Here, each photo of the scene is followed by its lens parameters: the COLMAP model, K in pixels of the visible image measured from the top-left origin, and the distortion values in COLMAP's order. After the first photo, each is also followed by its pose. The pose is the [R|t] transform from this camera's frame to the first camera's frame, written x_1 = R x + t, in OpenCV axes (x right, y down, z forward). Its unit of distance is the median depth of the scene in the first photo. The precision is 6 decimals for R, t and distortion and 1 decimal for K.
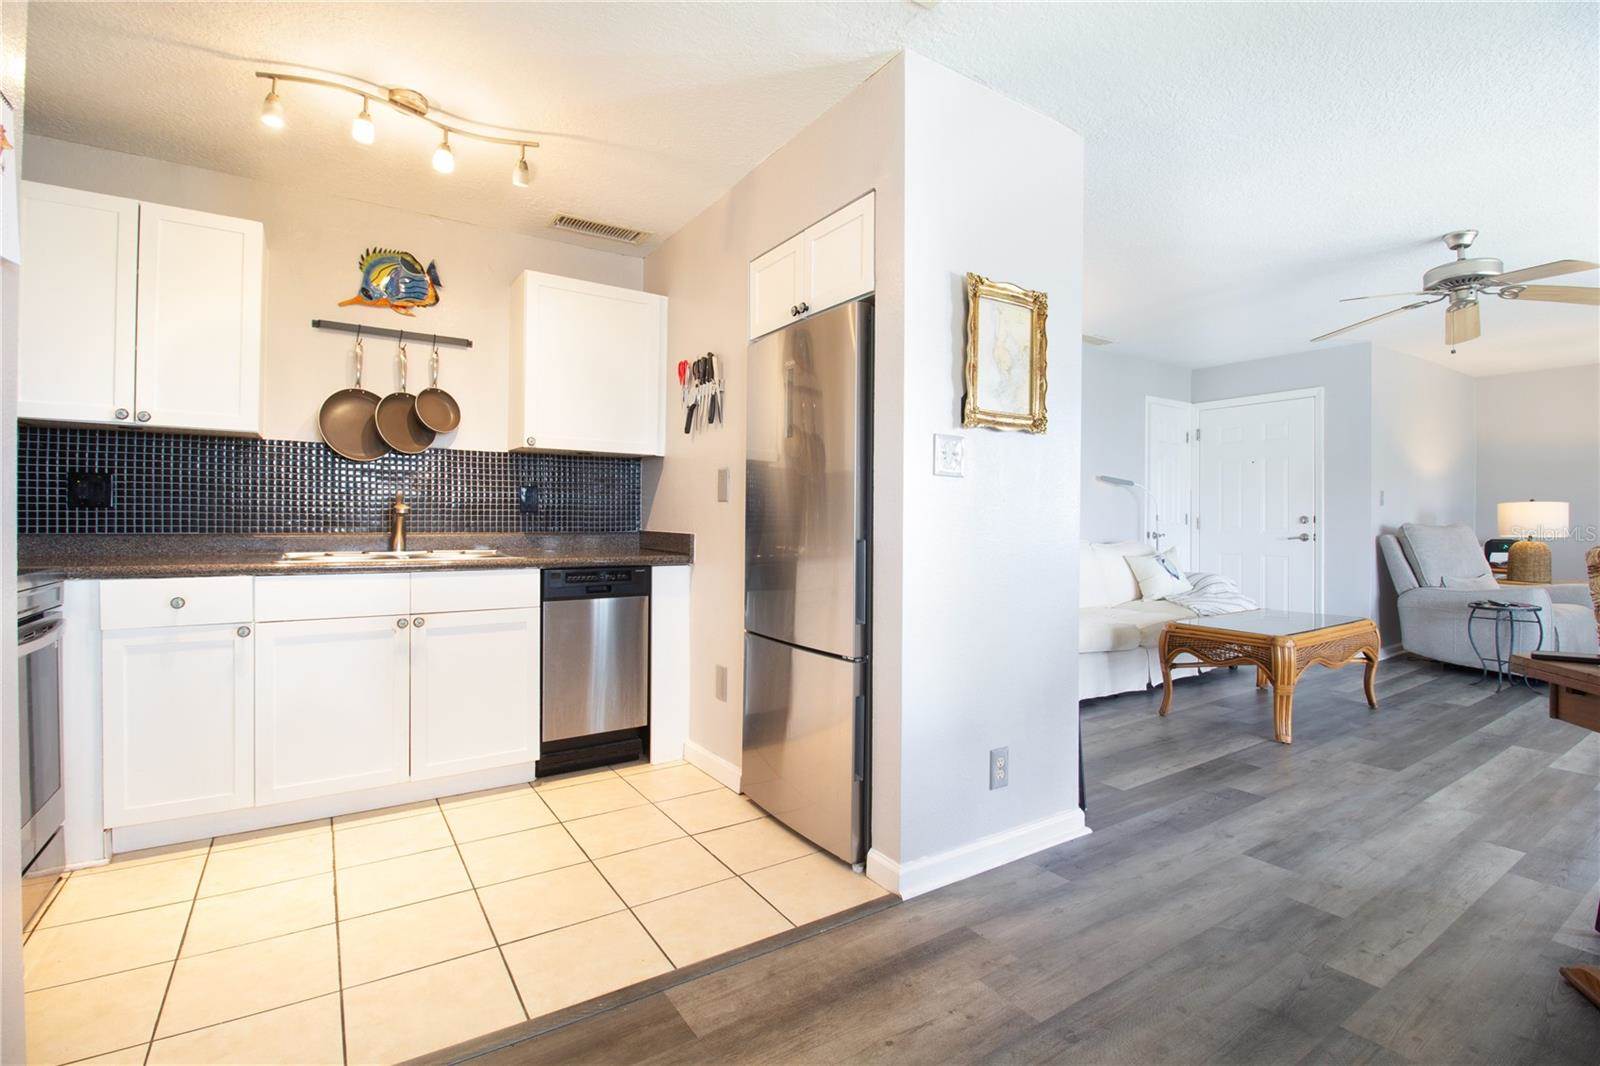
lens RADIAL K [[732.8, 0, 800.4], [0, 732.8, 518.1], [0, 0, 1]] dist [-0.000684, -0.014160]
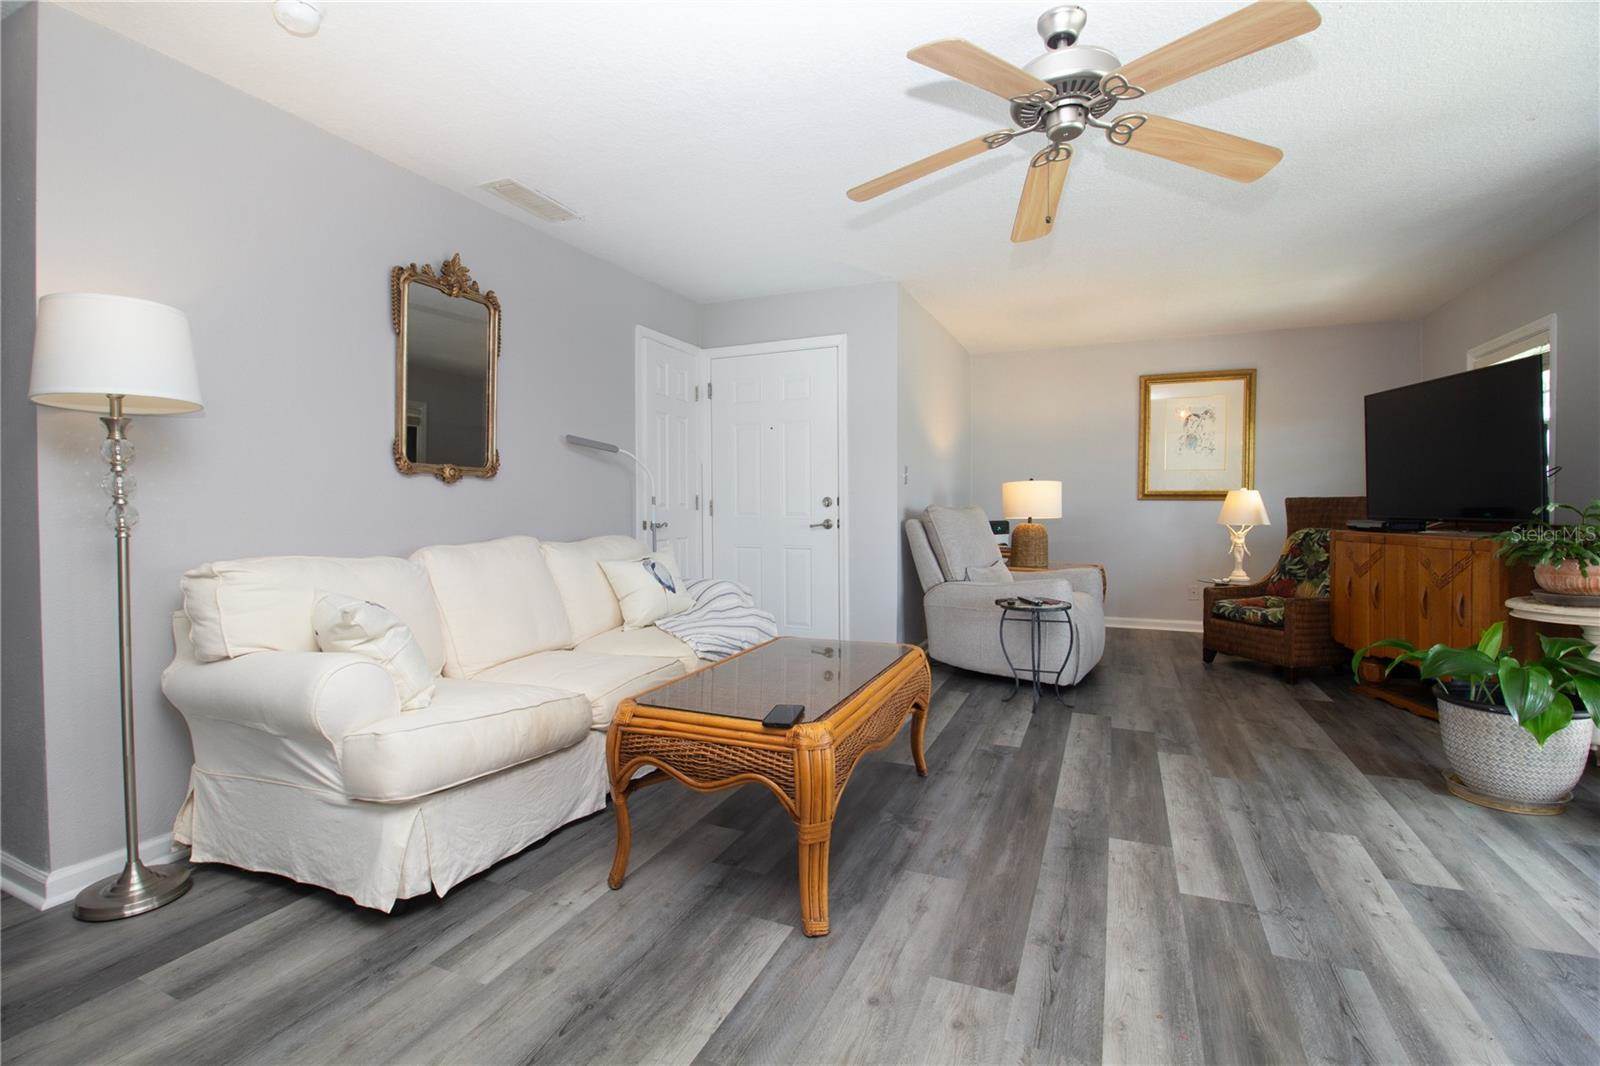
lens RADIAL K [[732.8, 0, 800.4], [0, 732.8, 518.1], [0, 0, 1]] dist [-0.000684, -0.014160]
pose [[0.835243, -0.019108, 0.549549, 0.405127], [0.008715, 0.999731, 0.021516, 0.004372], [-0.549812, -0.013182, 0.835185, 0.624933]]
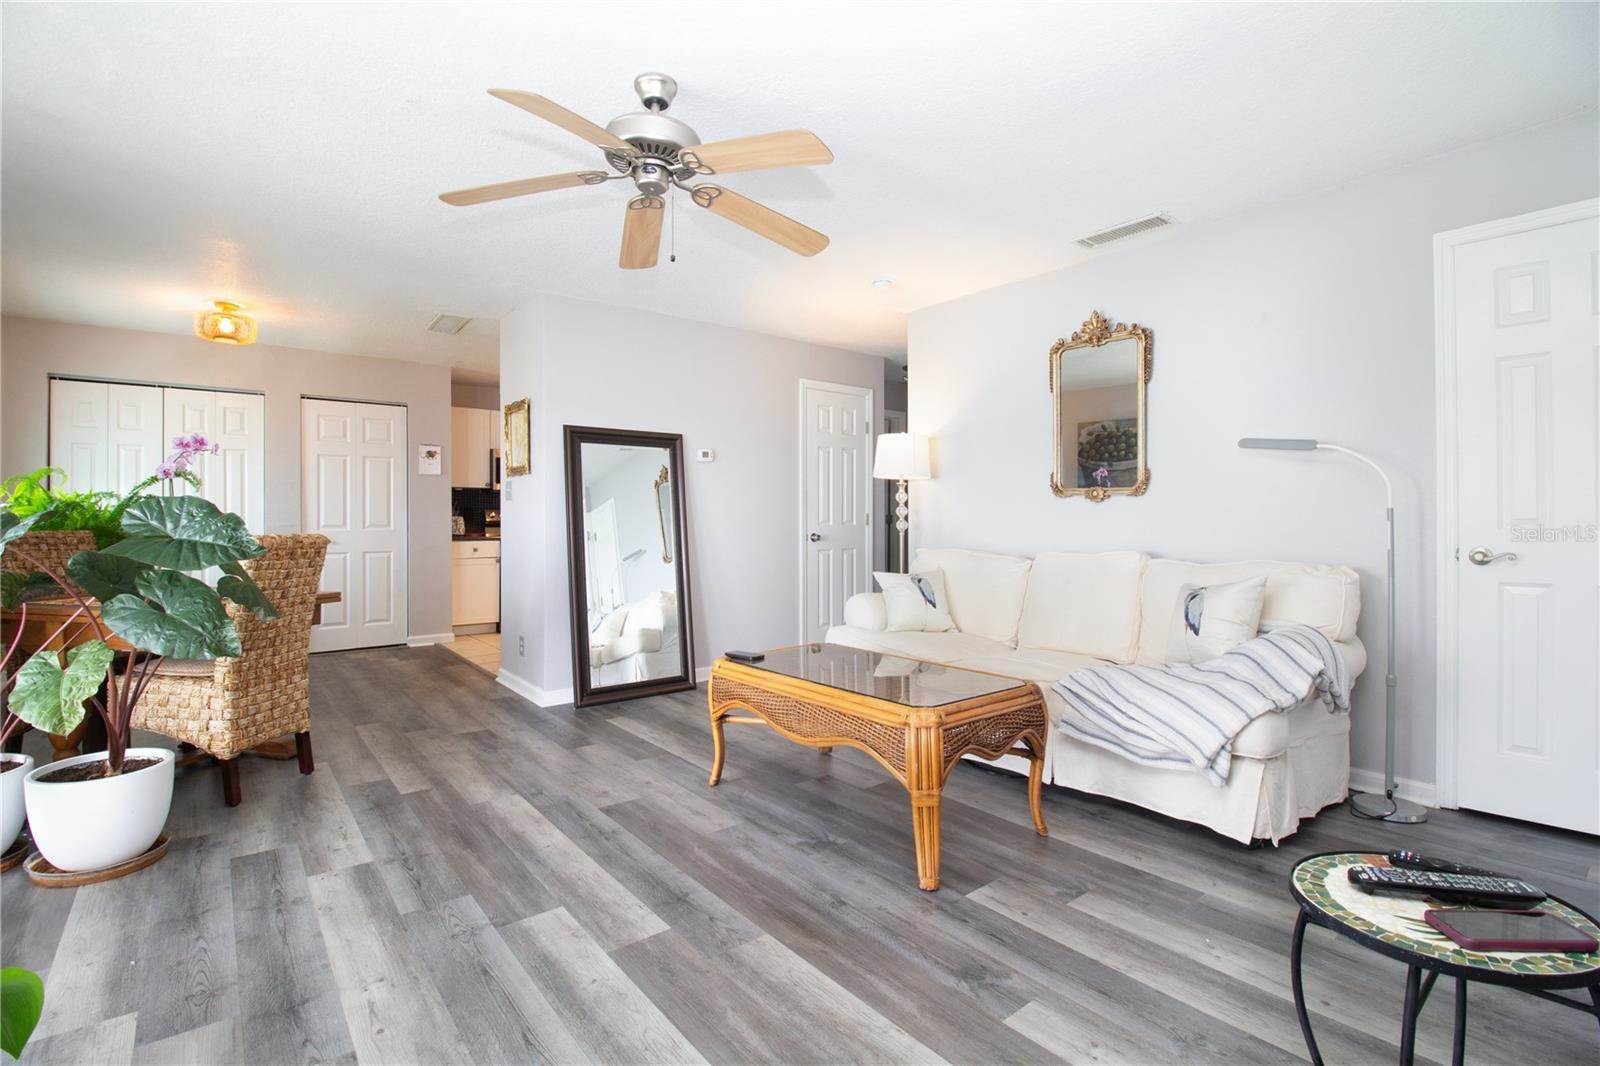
lens RADIAL K [[732.8, 0, 800.4], [0, 732.8, 518.1], [0, 0, 1]] dist [-0.000684, -0.014160]
pose [[0.099271, -0.006138, -0.995042, 1.628586], [0.002734, 0.999979, -0.005896, 0.006557], [0.995057, -0.002135, 0.099286, 1.091408]]
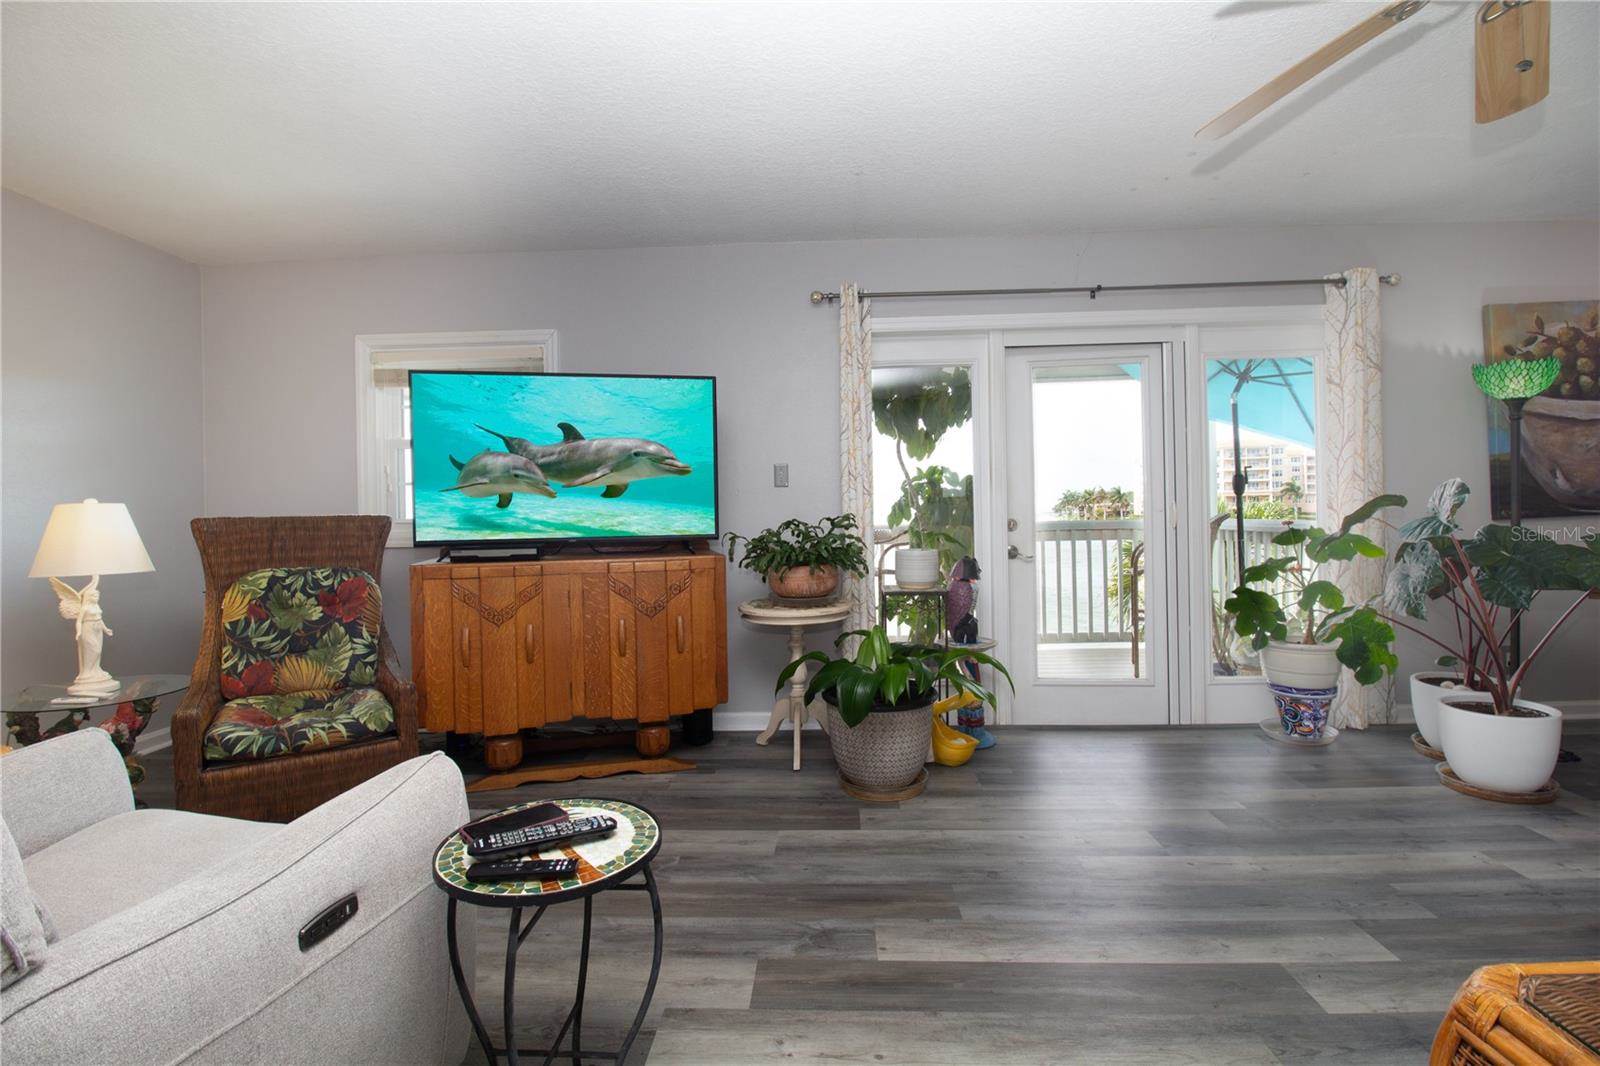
lens RADIAL K [[732.8, 0, 800.4], [0, 732.8, 518.1], [0, 0, 1]] dist [-0.000684, -0.014160]
pose [[-0.810455, 0.008310, 0.585741, 1.036838], [0.014748, 0.999872, 0.006220, 0.008030], [-0.585615, 0.013679, -0.810474, 1.609418]]
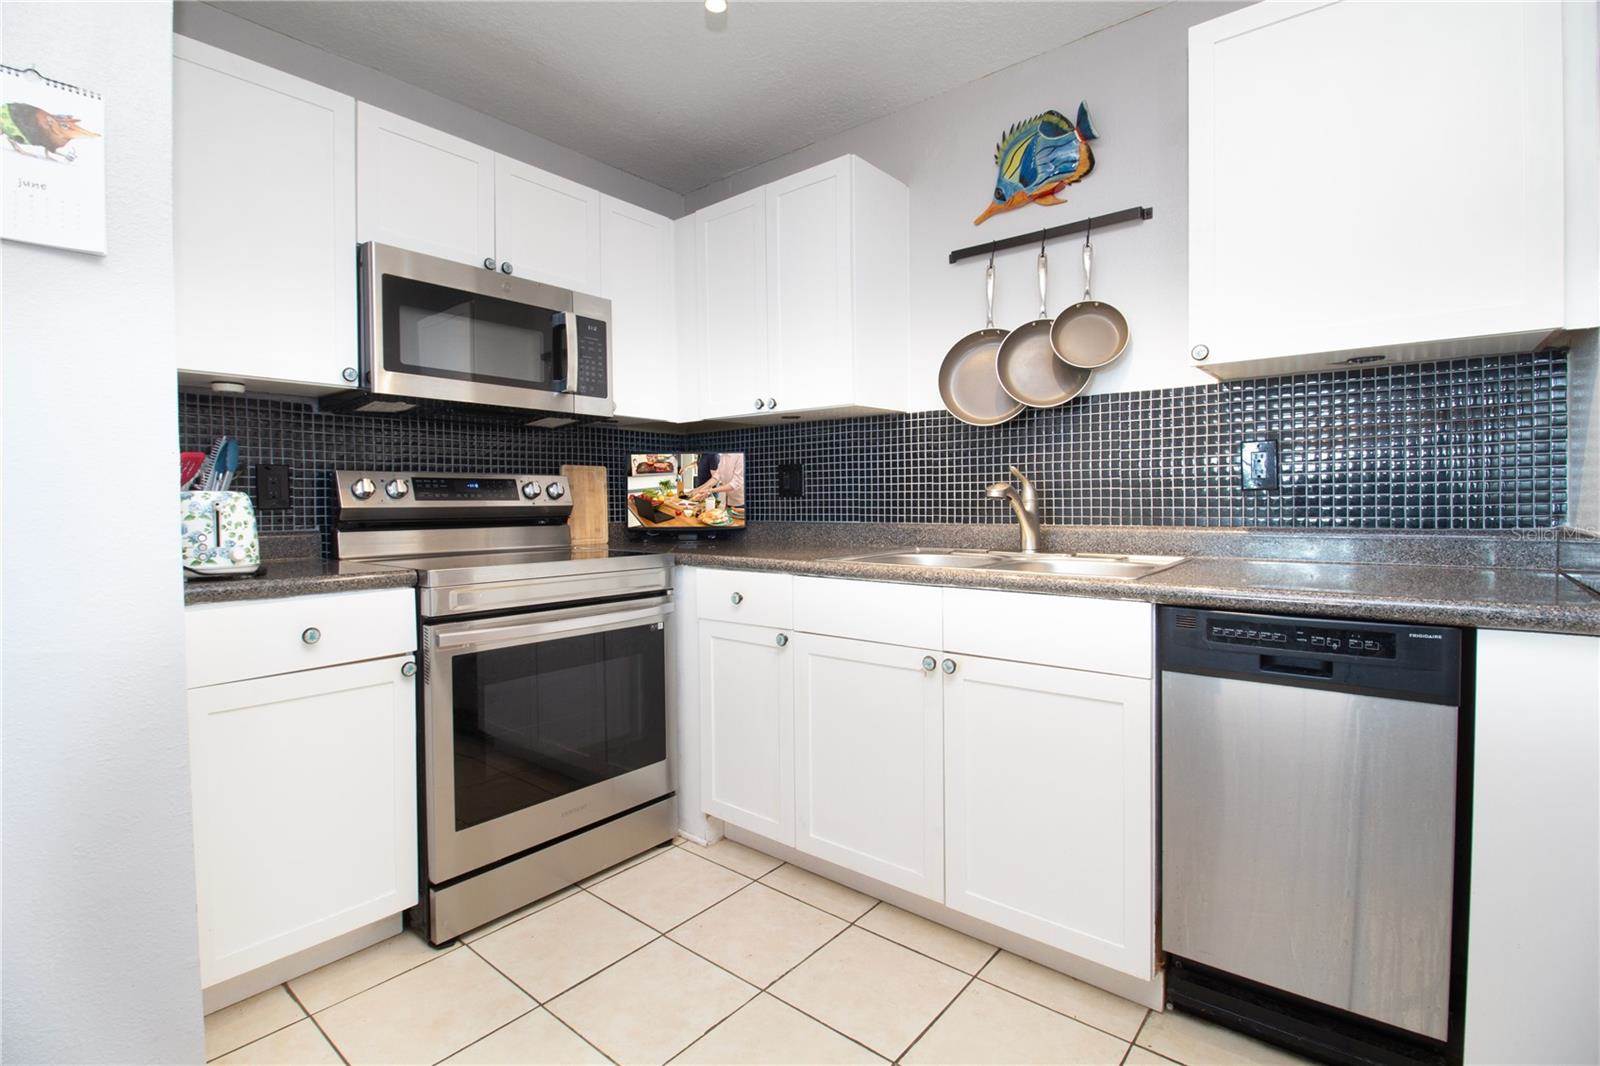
lens RADIAL K [[732.8, 0, 800.4], [0, 732.8, 518.1], [0, 0, 1]] dist [-0.000684, -0.014160]
pose [[0.299093, 0.009263, -0.954179, 0.039986], [0.010798, 0.999856, 0.013092, 0.002145], [0.954163, -0.014219, 0.298950, 0.551476]]
